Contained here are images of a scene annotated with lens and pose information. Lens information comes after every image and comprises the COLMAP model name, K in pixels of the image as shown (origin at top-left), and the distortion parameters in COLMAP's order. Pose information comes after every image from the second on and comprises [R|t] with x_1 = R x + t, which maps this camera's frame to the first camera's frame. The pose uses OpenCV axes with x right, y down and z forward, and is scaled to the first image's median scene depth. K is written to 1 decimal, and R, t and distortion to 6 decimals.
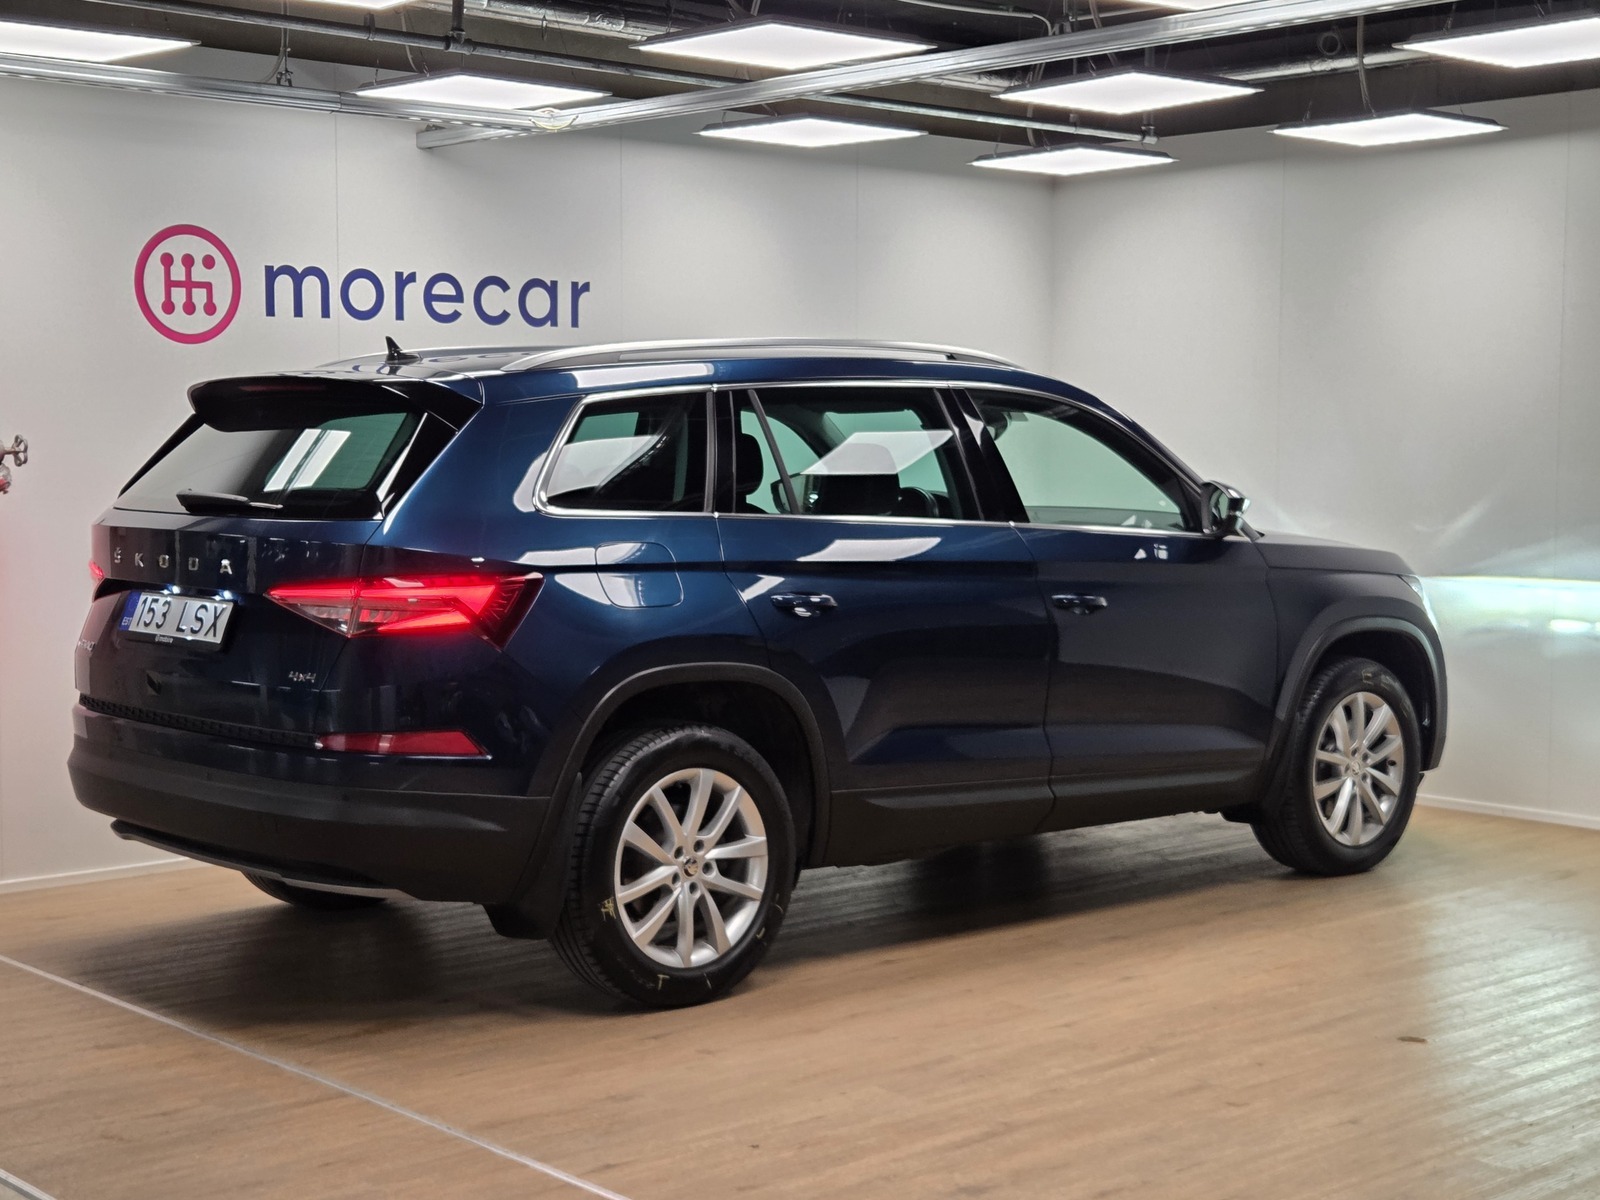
lens RADIAL K [[2367.4, 0, 800.0], [0, 2367.4, 600.0], [0, 0, 1]] dist [-0.006956, 0.176568]
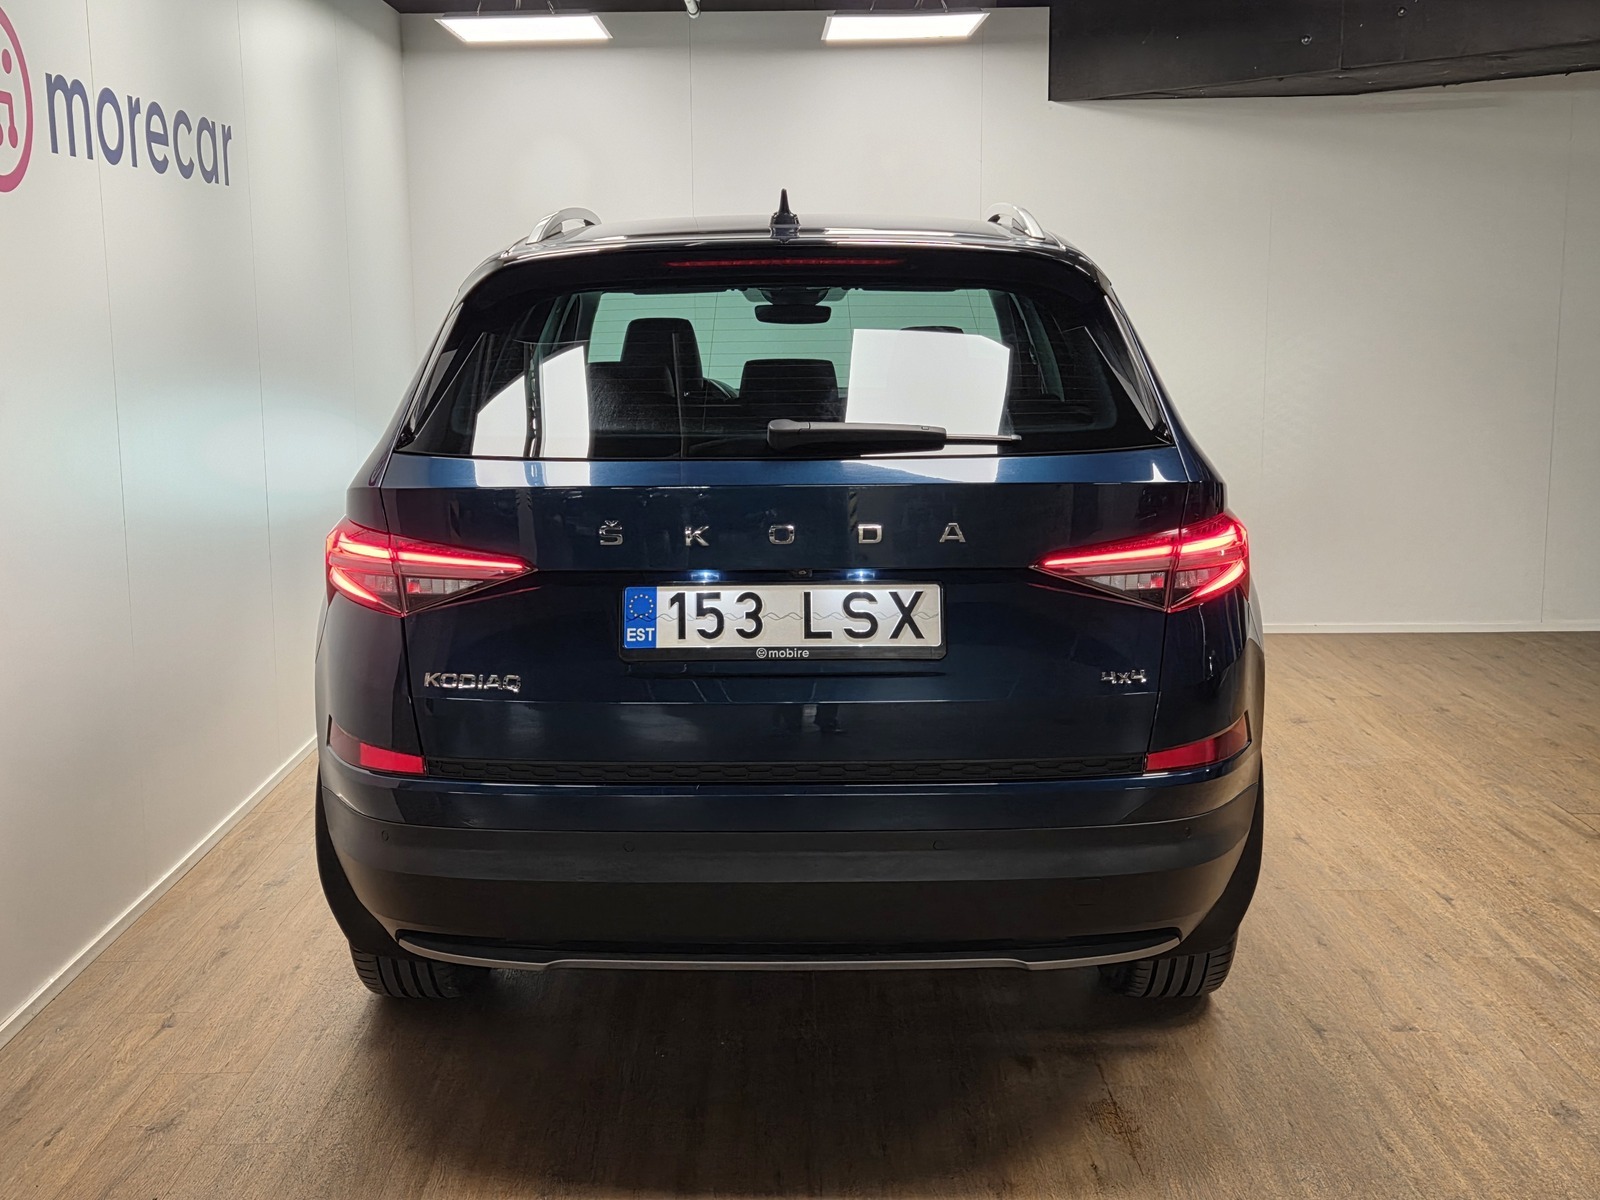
lens RADIAL K [[1862.9, 0, 802.2], [0, 1862.9, 566.3], [0, 0, 1]] dist [0.061499, -0.014202]
pose [[0.691691, -0.115215, 0.712944, -0.483549], [0.065554, 0.993133, 0.096895, -0.043411], [-0.719212, -0.020285, 0.694495, 0.495423]]
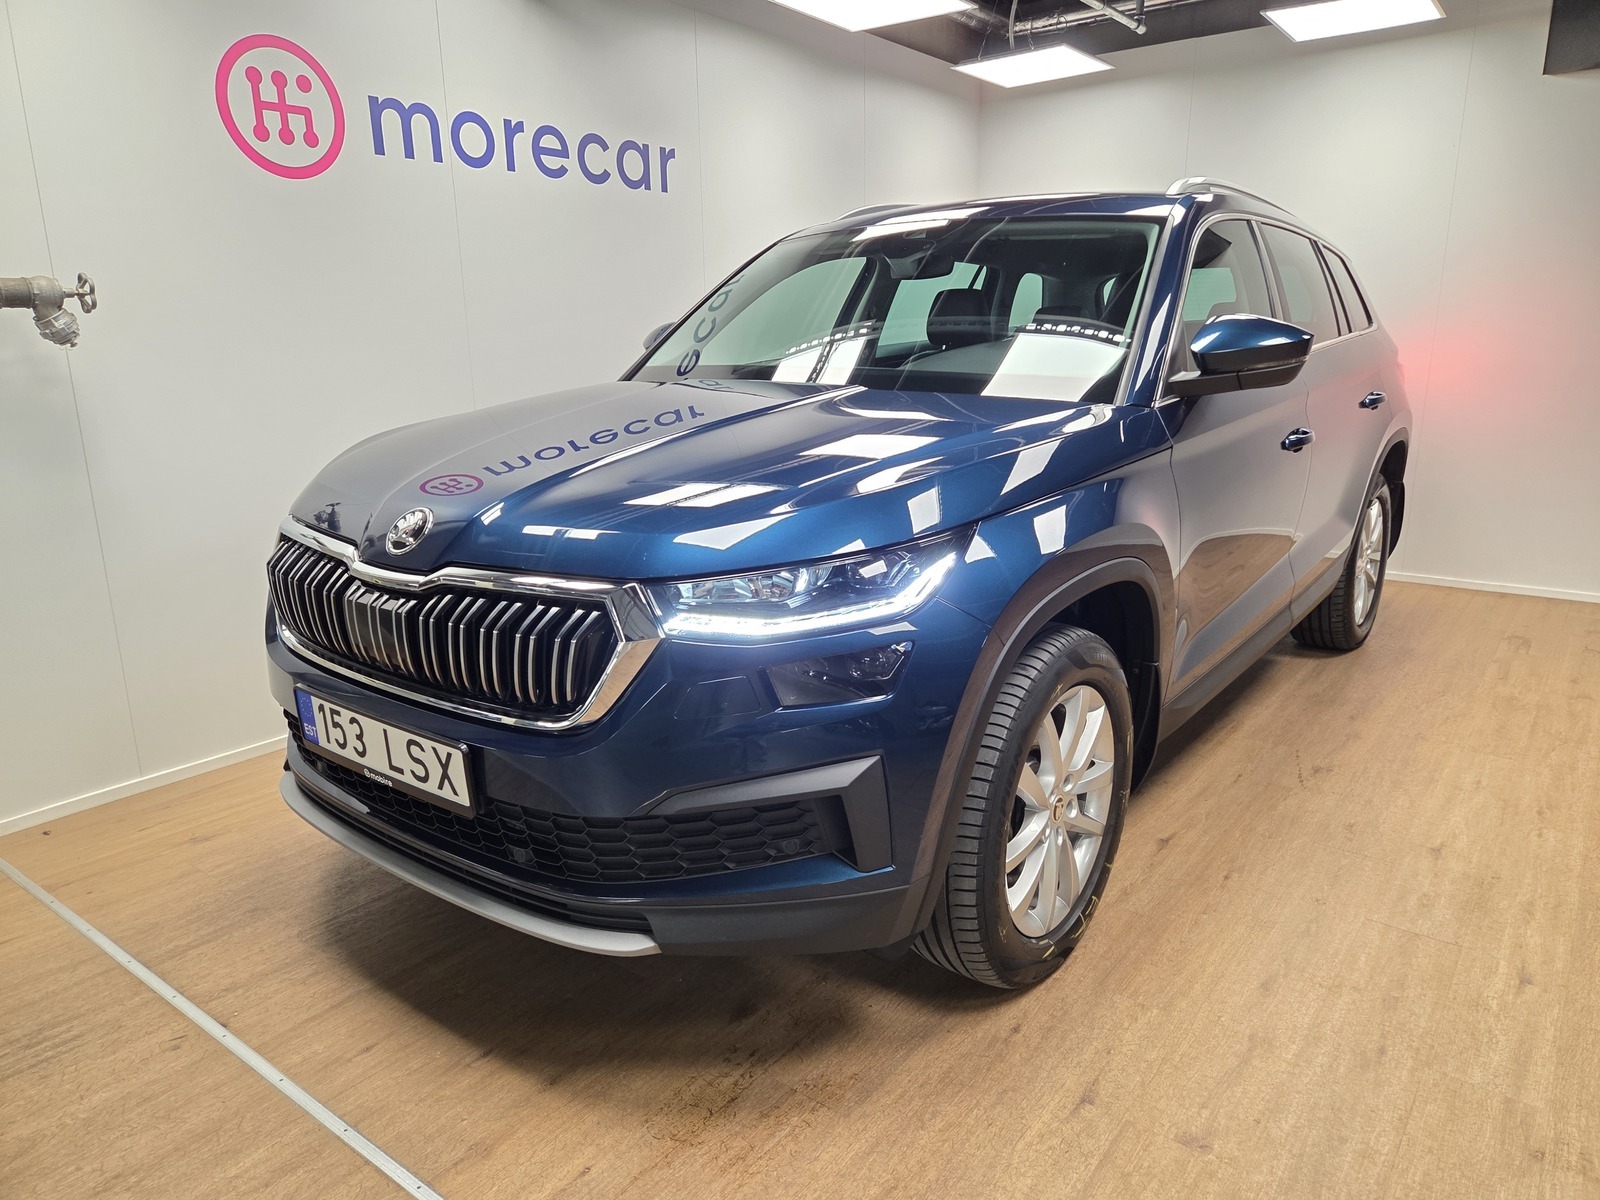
lens RADIAL K [[1080.8, 0, 800.0], [0, 1080.8, 600.0], [0, 0, 1]] dist [0.057188, -0.045835]
pose [[0.986887, -0.055167, 0.151690, -0.138361], [0.028591, 0.984666, 0.172090, -0.015436], [-0.158858, -0.165497, 0.973332, 0.534283]]
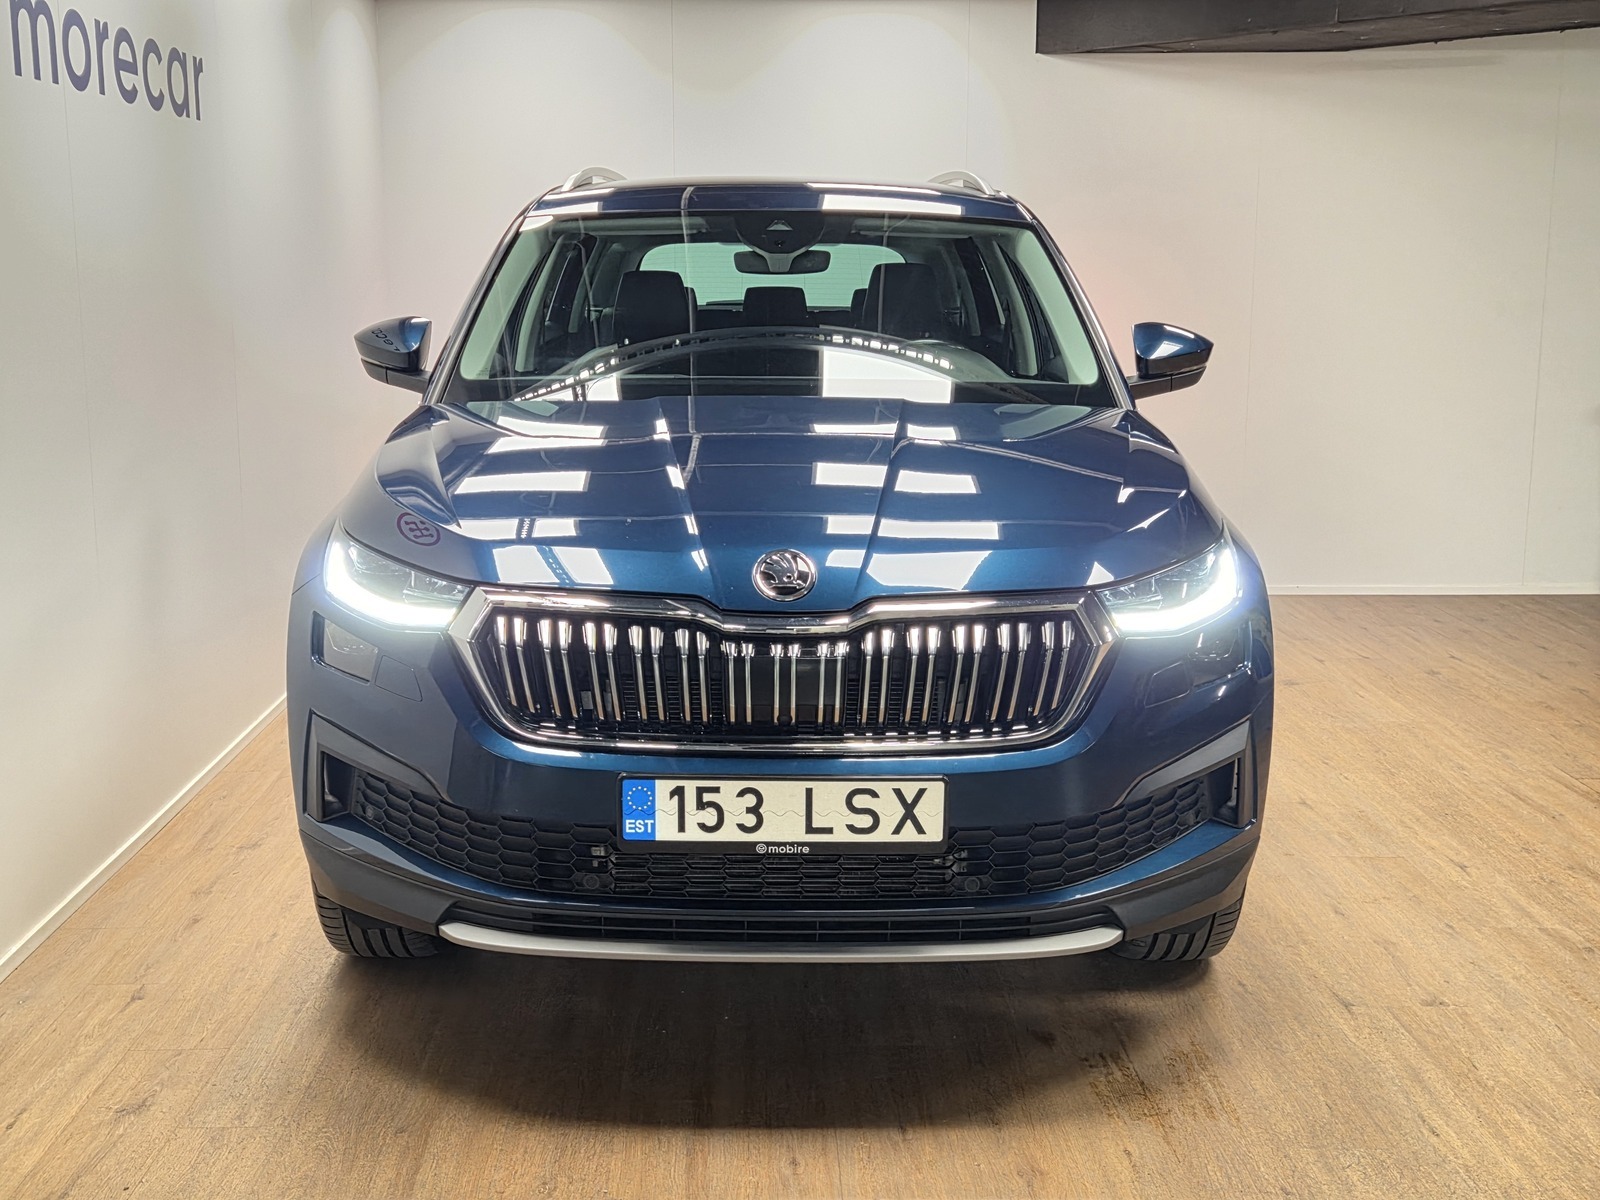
lens RADIAL K [[1829.1, 0, 801.7], [0, 1829.1, 554.3], [0, 0, 1]] dist [0.065337, -0.032391]
pose [[0.675217, -0.120527, 0.727705, -0.469845], [0.056416, 0.992109, 0.111973, -0.038346], [-0.735458, -0.034552, 0.676688, 0.528340]]
